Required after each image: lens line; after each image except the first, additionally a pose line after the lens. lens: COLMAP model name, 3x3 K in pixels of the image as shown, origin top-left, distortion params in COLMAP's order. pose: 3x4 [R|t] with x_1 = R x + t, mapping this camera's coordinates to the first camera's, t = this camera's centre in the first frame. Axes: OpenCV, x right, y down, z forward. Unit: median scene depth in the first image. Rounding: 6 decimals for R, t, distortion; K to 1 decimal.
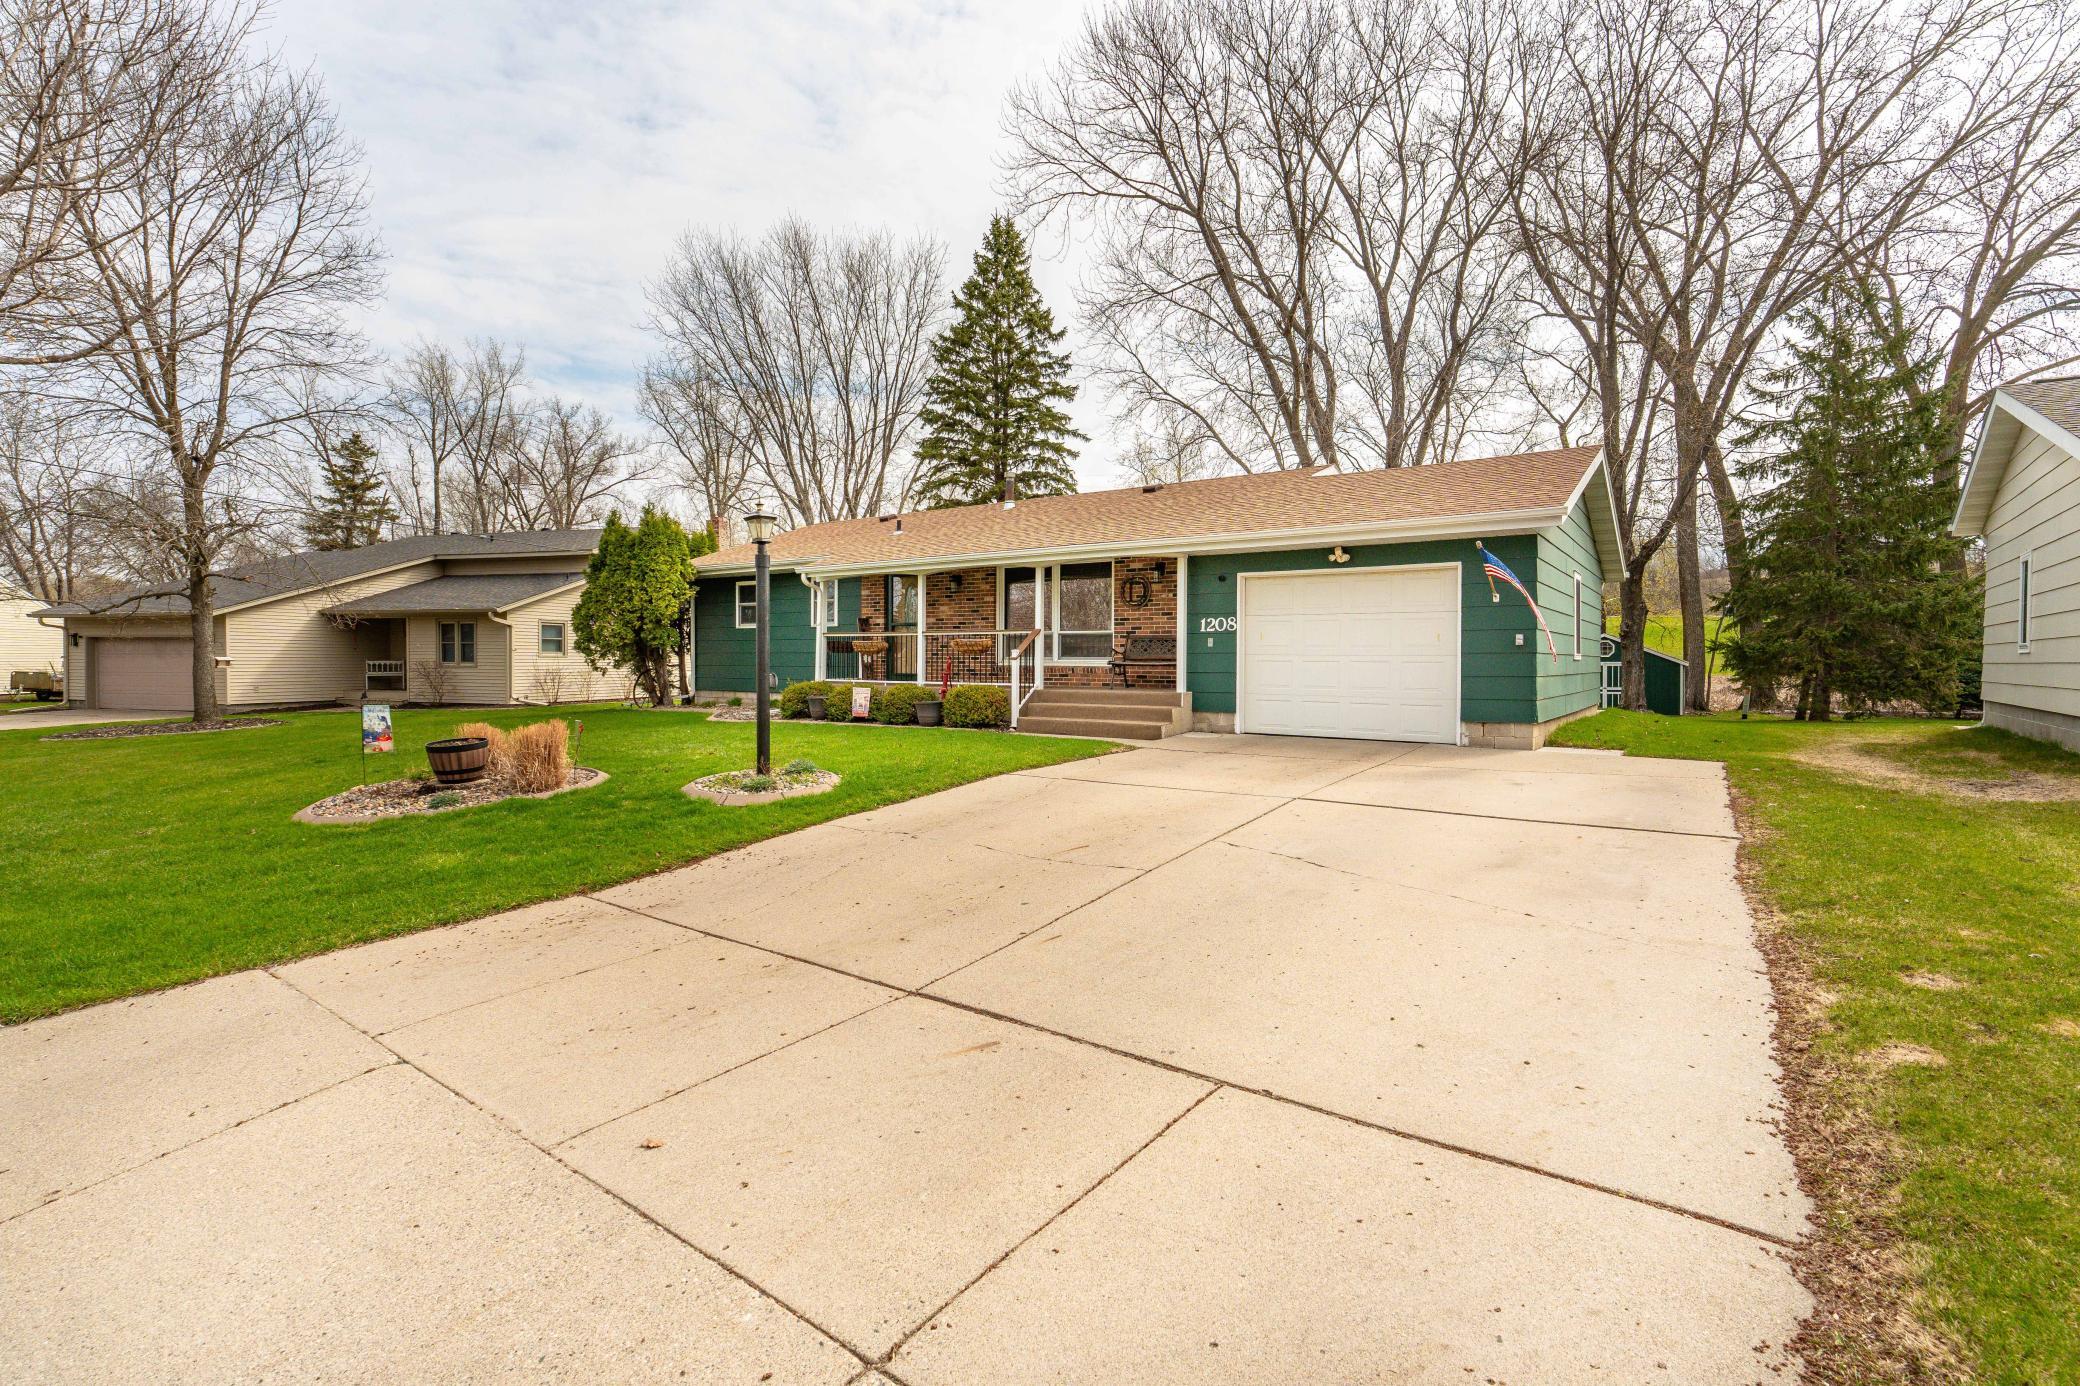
lens RADIAL K [[953.0, 0, 1033.6], [0, 953.0, 690.7], [0, 0, 1]] dist [0.000168, -0.000010]
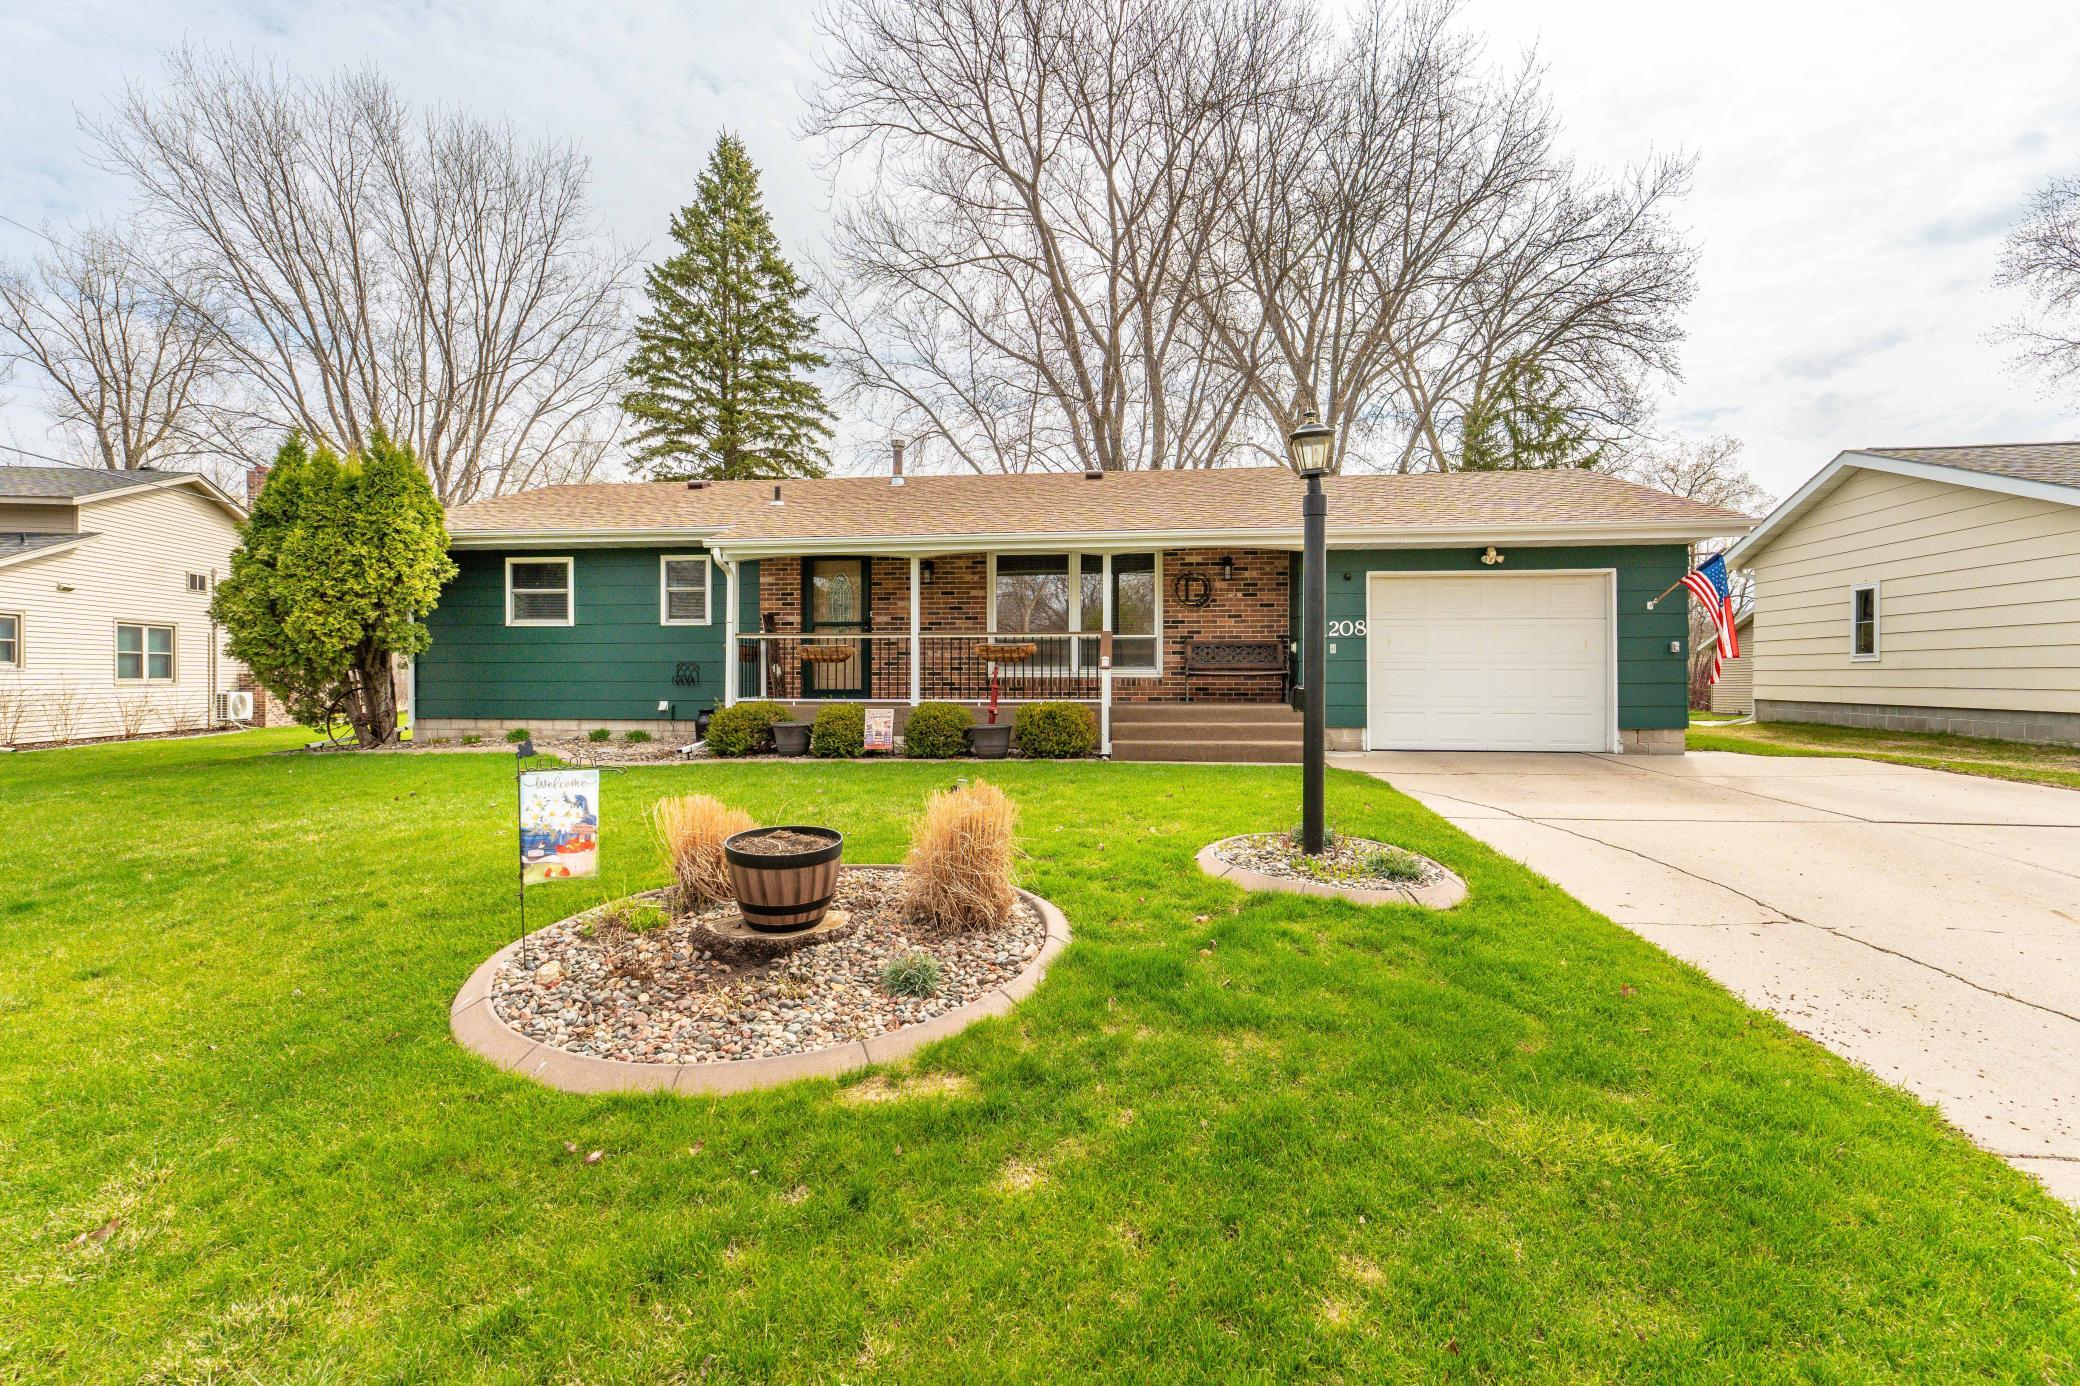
lens RADIAL K [[964.7, 0, 1035.6], [0, 964.7, 687.8], [0, 0, 1]] dist [-0.001086, -0.000203]
pose [[0.878236, -0.011390, 0.478092, -0.332191], [0.020189, 0.999708, -0.013270, -0.005743], [-0.477802, 0.021307, 0.878209, 0.239976]]
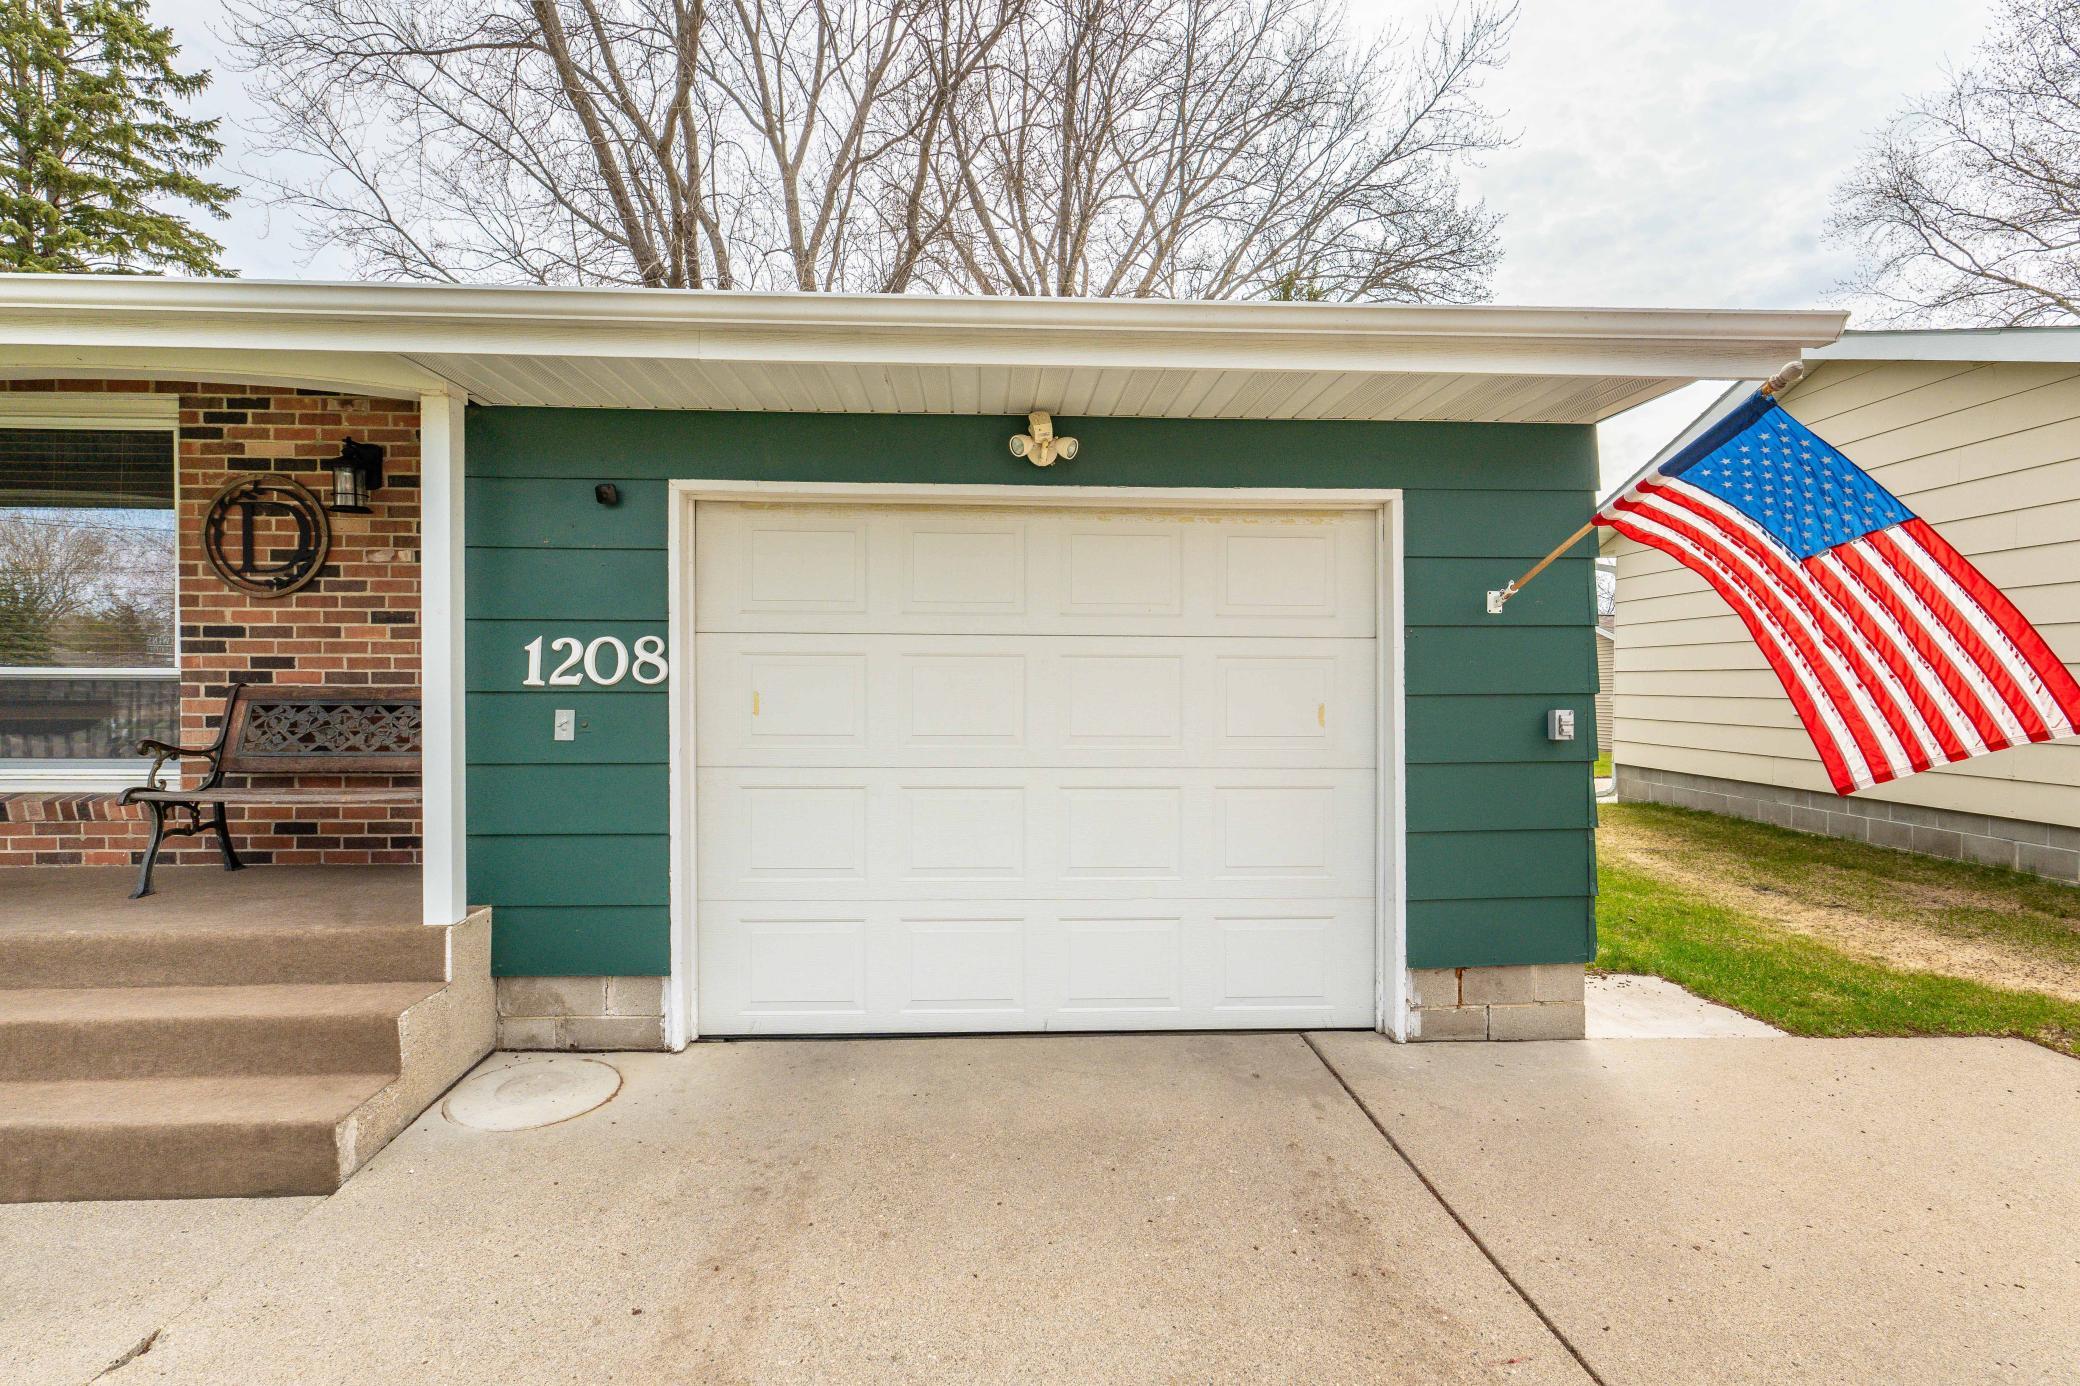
lens RADIAL K [[990.0, 0, 1040.0], [0, 990.0, 693.0], [0, 0, 1]] dist [-0.000967, -0.000461]
pose [[0.781167, -0.009171, 0.624255, 0.078953], [0.020921, 0.999715, -0.011492, -0.037082], [-0.623972, 0.022037, 0.781136, 0.476358]]
